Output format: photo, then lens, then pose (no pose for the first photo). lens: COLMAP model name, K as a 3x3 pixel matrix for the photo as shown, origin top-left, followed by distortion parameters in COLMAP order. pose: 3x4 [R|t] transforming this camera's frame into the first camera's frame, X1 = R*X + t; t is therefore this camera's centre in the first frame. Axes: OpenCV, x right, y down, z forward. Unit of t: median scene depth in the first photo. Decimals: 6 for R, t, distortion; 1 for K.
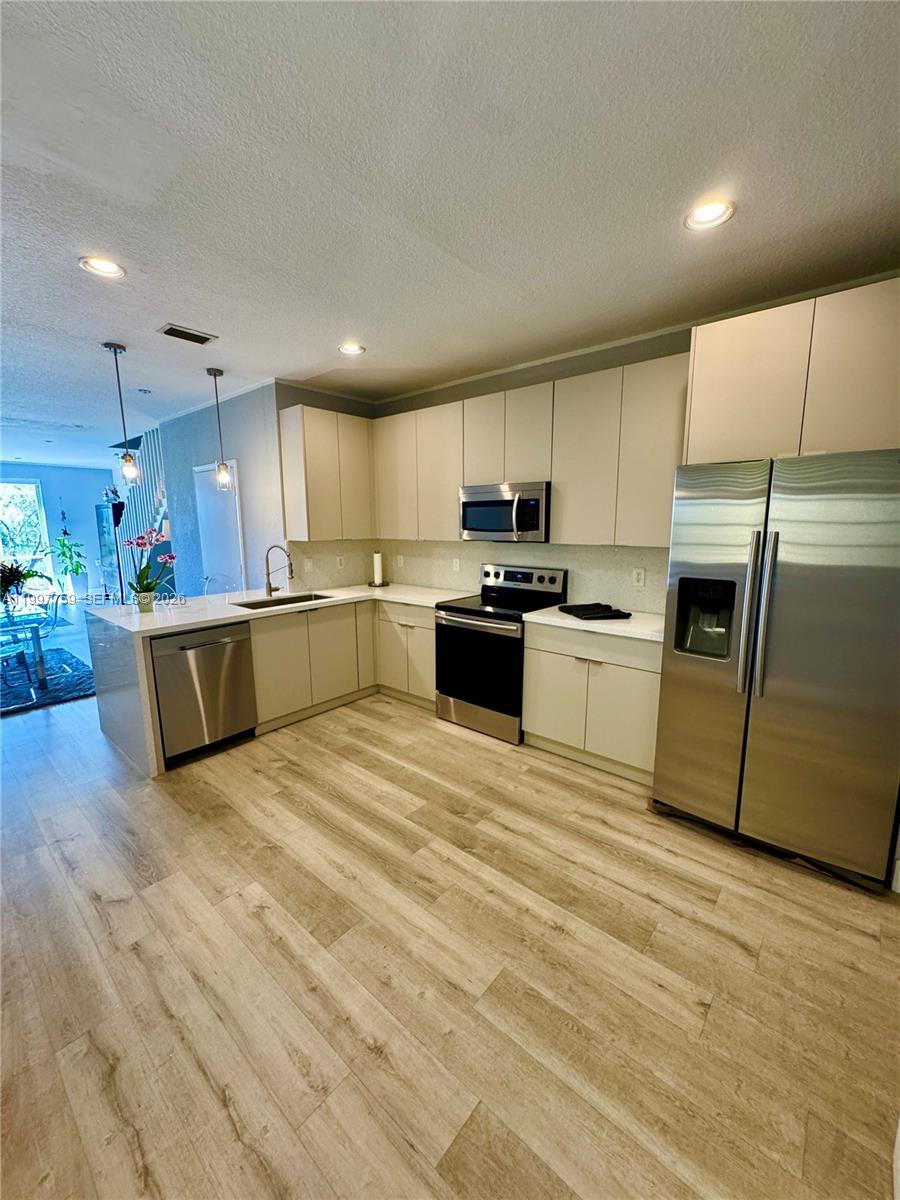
lens RADIAL K [[478.0, 0, 450.0], [0, 478.0, 600.0], [0, 0, 1]] dist [-0.001773, 0.000032]
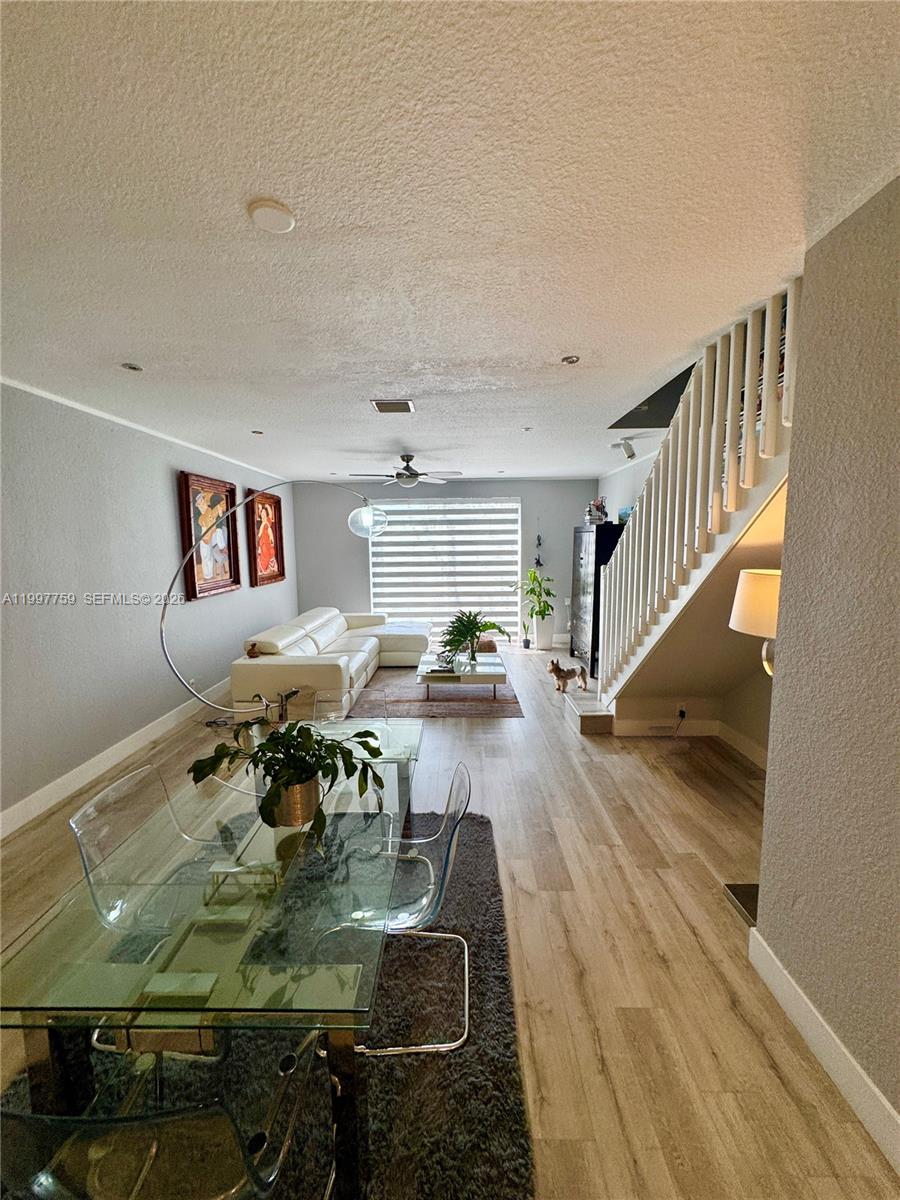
lens RADIAL K [[477.0, 0, 450.0], [0, 477.0, 600.0], [0, 0, 1]] dist [-0.000805, 0.000493]
pose [[0.641106, 0.093939, -0.761682, -1.244126], [-0.119439, 0.992600, 0.021887, -0.340813], [0.758101, 0.076943, 0.647582, 1.631755]]
